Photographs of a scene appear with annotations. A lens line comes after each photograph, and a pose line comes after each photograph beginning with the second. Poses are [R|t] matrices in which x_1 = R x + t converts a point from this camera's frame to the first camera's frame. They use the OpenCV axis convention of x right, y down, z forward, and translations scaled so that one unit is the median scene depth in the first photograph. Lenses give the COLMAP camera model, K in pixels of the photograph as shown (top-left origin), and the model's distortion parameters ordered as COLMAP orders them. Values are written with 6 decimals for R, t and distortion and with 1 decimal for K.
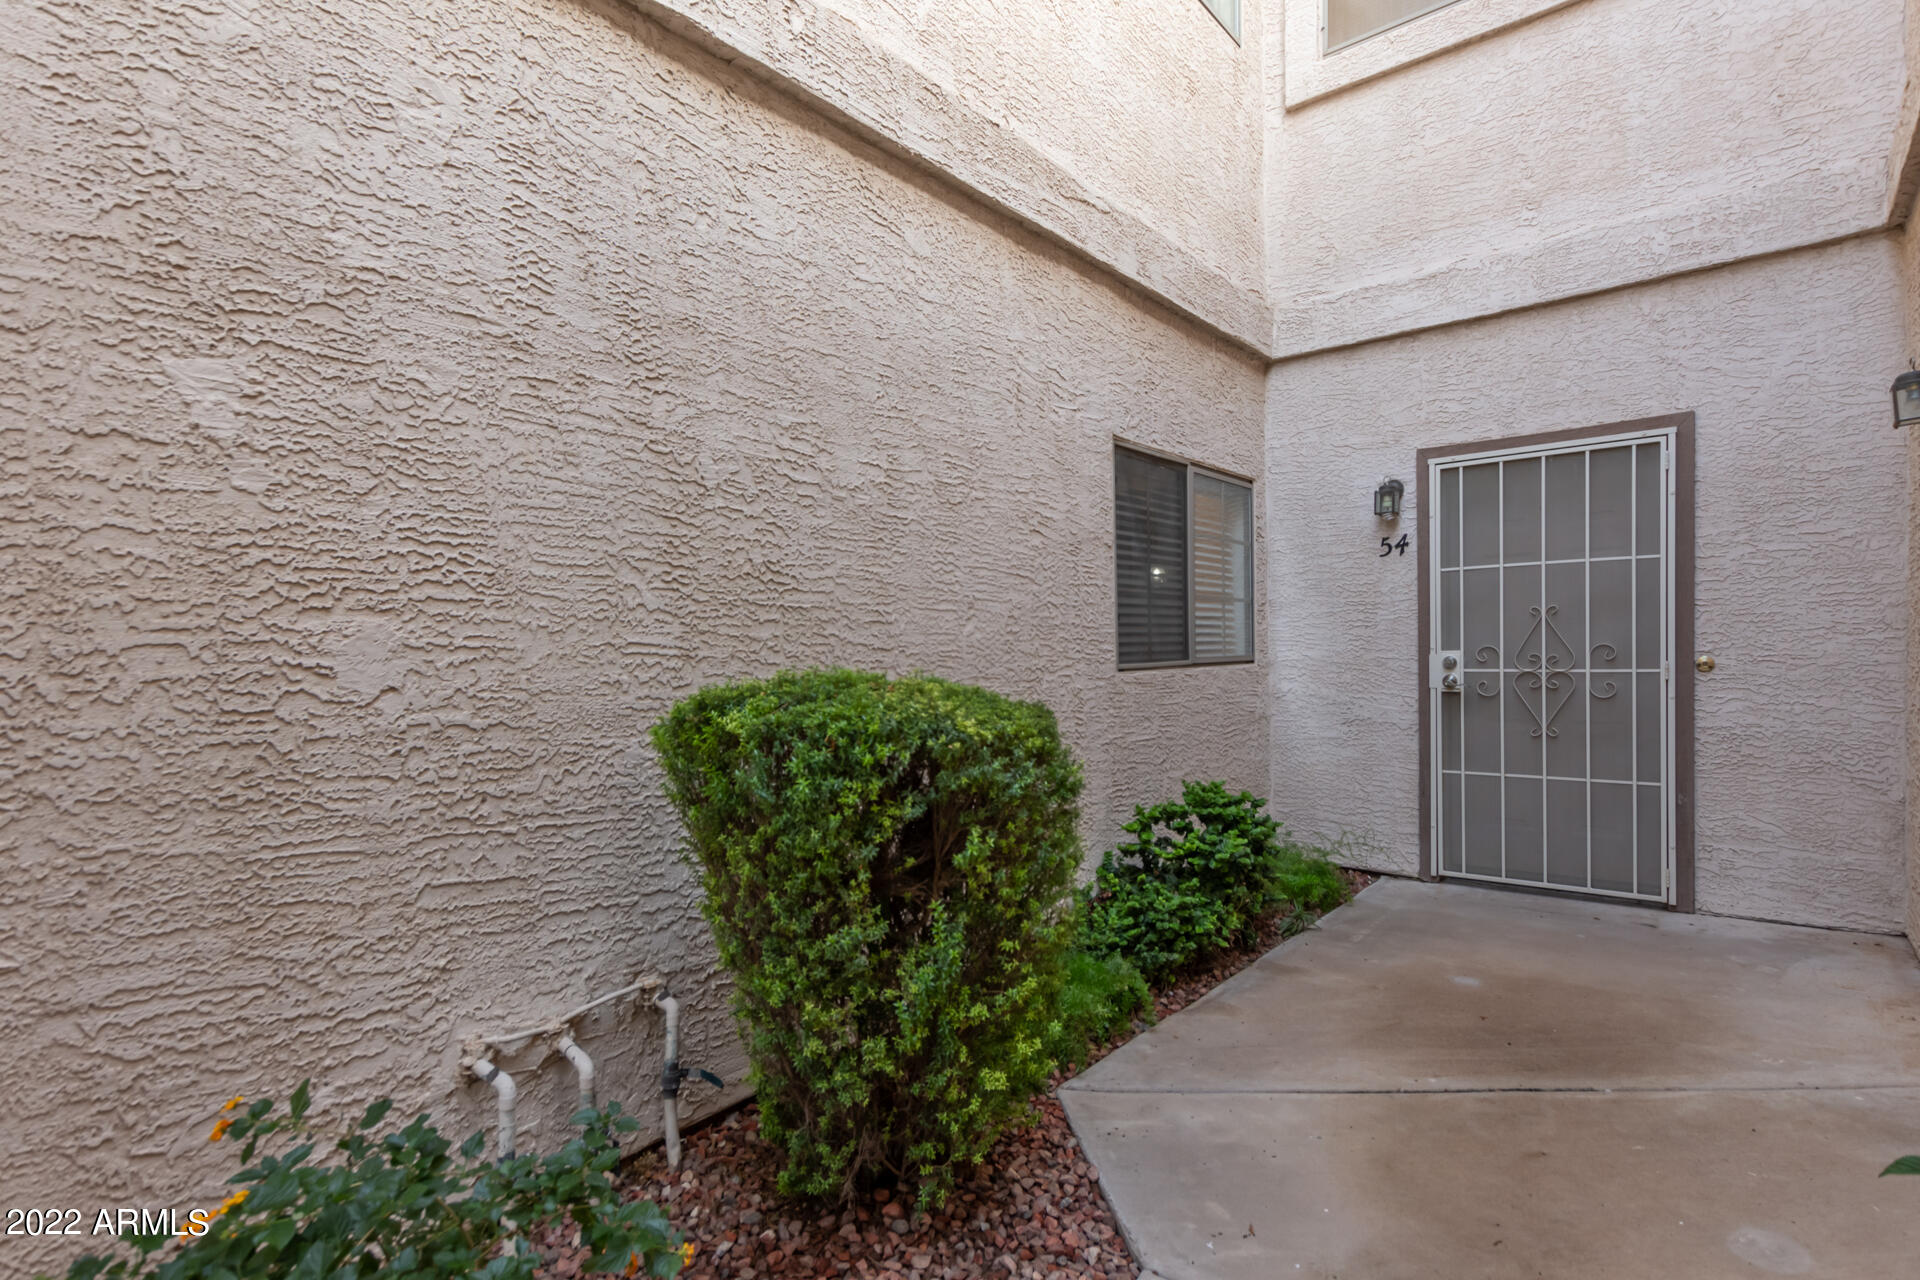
lens RADIAL K [[912.3, 0, 958.7], [0, 912.3, 648.3], [0, 0, 1]] dist [0.012165, -0.000795]
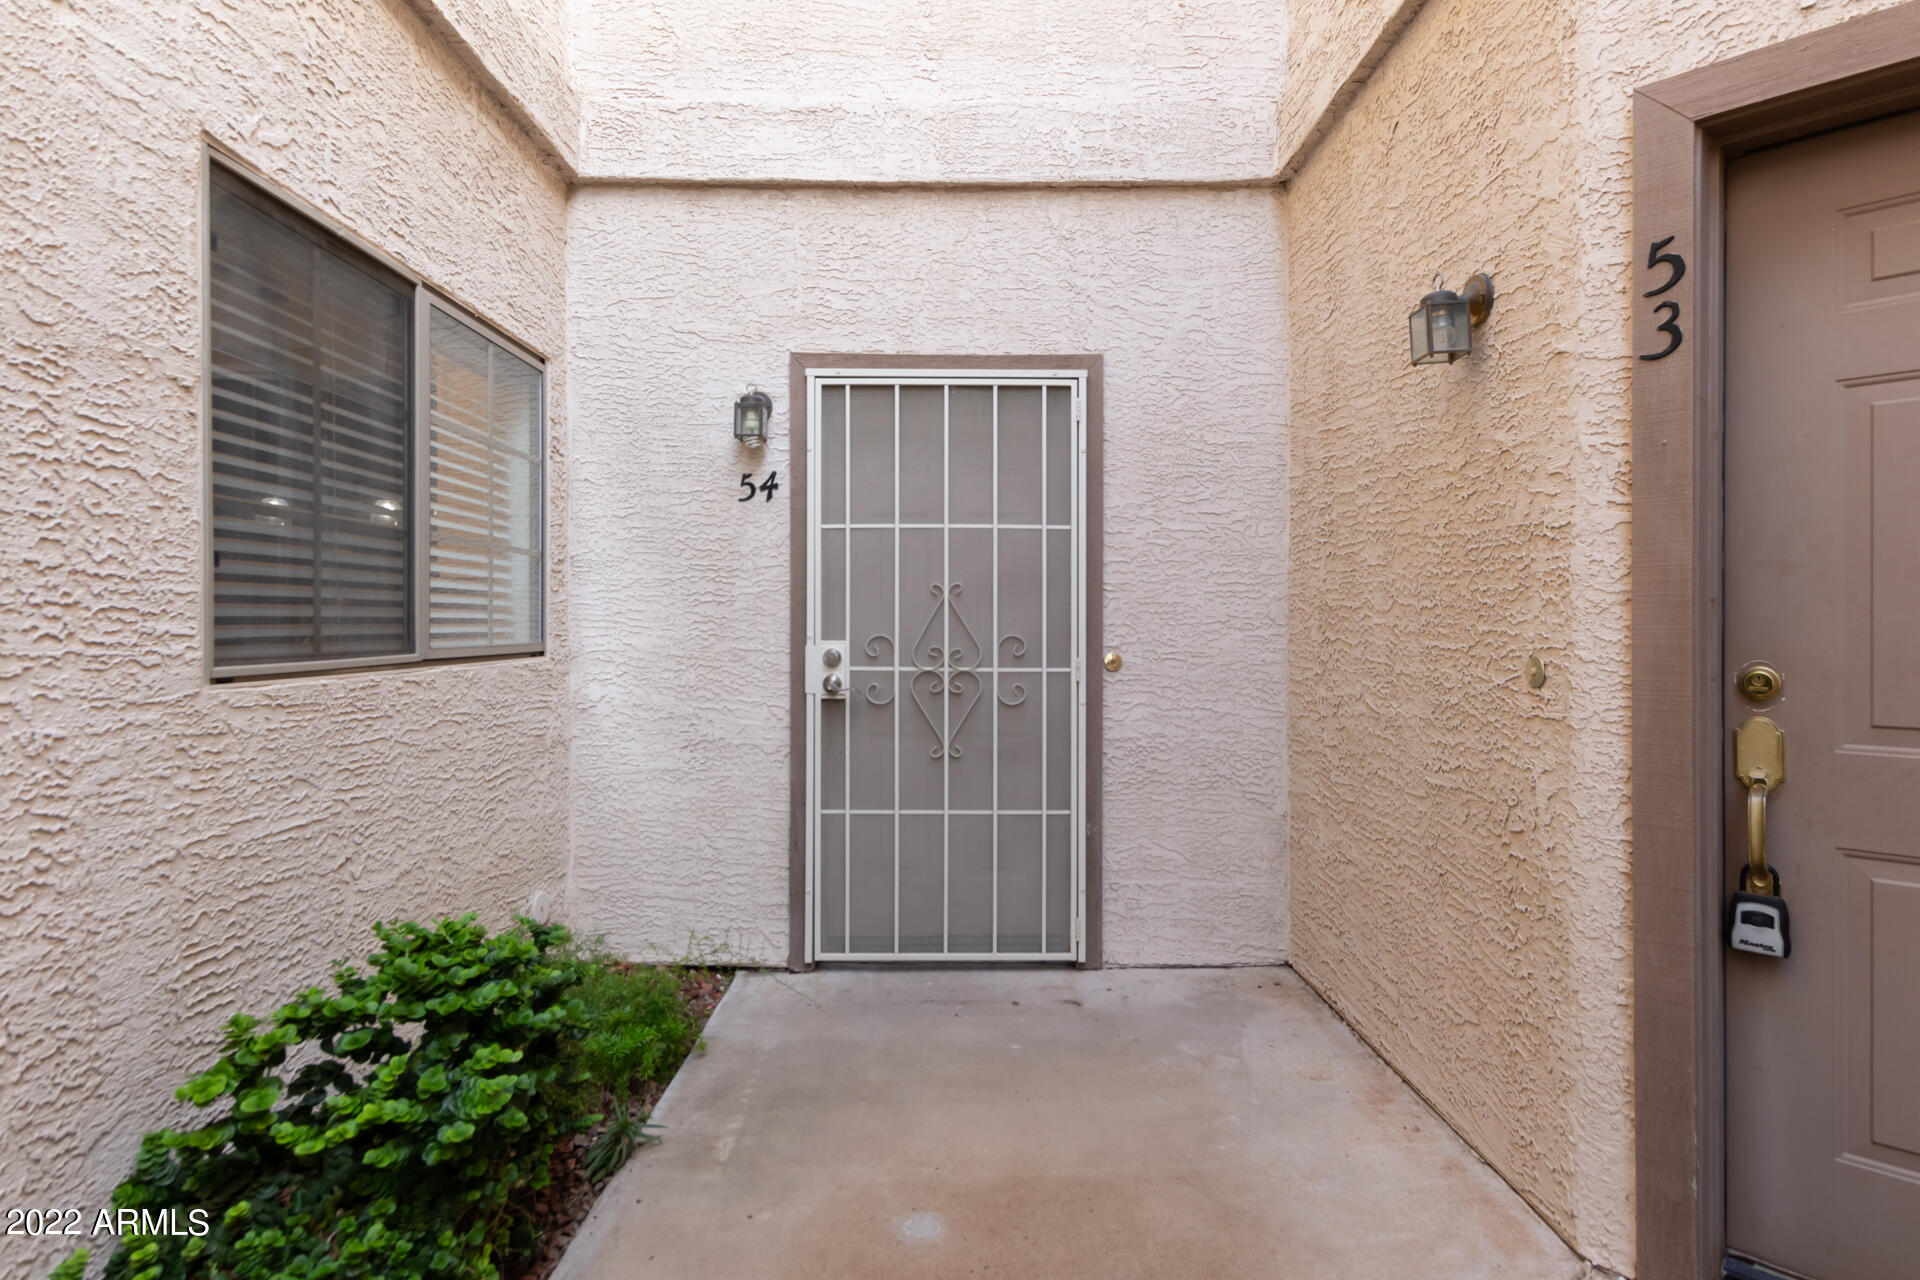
lens RADIAL K [[912.3, 0, 958.7], [0, 912.3, 648.3], [0, 0, 1]] dist [0.012165, -0.000795]
pose [[0.740656, 0.003729, 0.671874, 0.144177], [-0.019713, 0.999675, 0.016183, -0.005294], [-0.671595, -0.025231, 0.740489, 0.442509]]
